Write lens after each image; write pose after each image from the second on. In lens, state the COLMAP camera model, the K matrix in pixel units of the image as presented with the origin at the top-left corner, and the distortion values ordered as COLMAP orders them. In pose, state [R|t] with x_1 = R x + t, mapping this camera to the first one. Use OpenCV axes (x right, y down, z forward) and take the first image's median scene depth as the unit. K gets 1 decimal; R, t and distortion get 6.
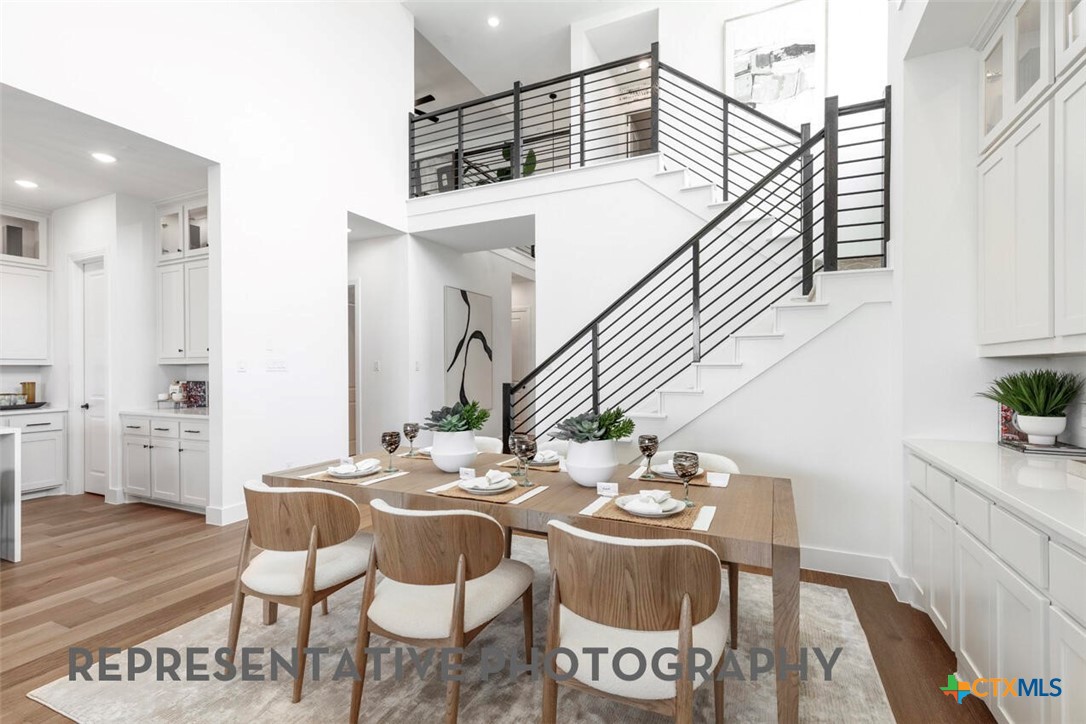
lens RADIAL K [[493.4, 0, 545.6], [0, 493.4, 374.1], [0, 0, 1]] dist [-0.001416, -0.000765]
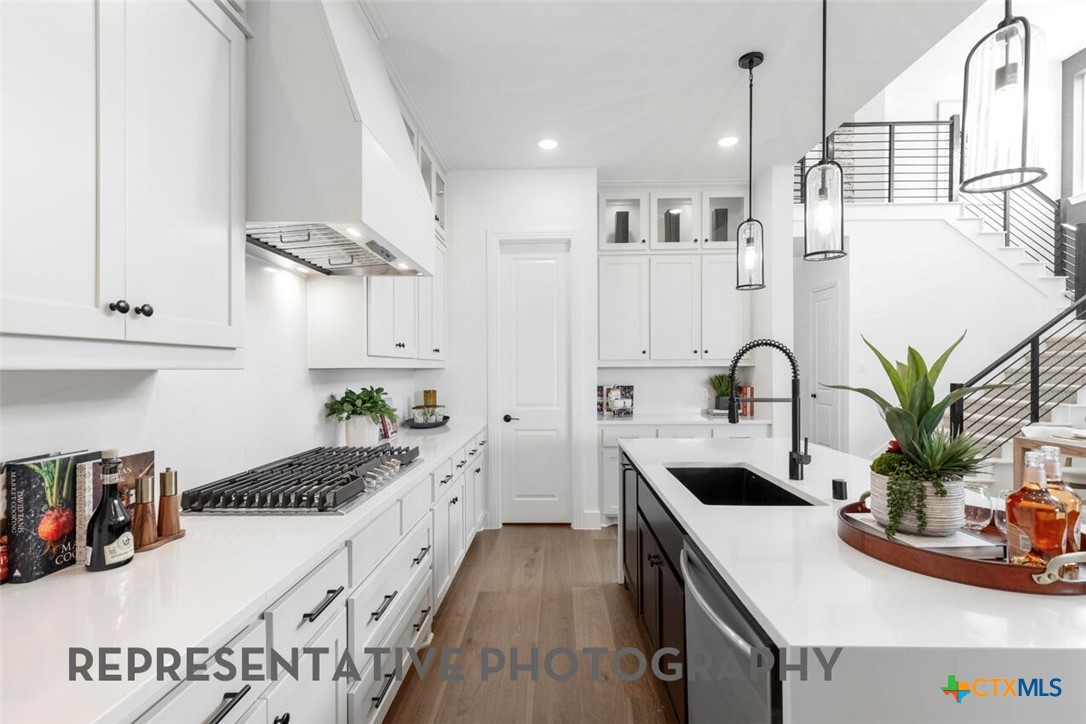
lens RADIAL K [[493.4, 0, 545.6], [0, 493.4, 374.1], [0, 0, 1]] dist [-0.001416, -0.000765]
pose [[0.920557, -0.007139, 0.390544, -1.197134], [0.005562, 0.999971, 0.005170, -0.012160], [-0.390570, -0.002587, 0.920570, 0.227511]]
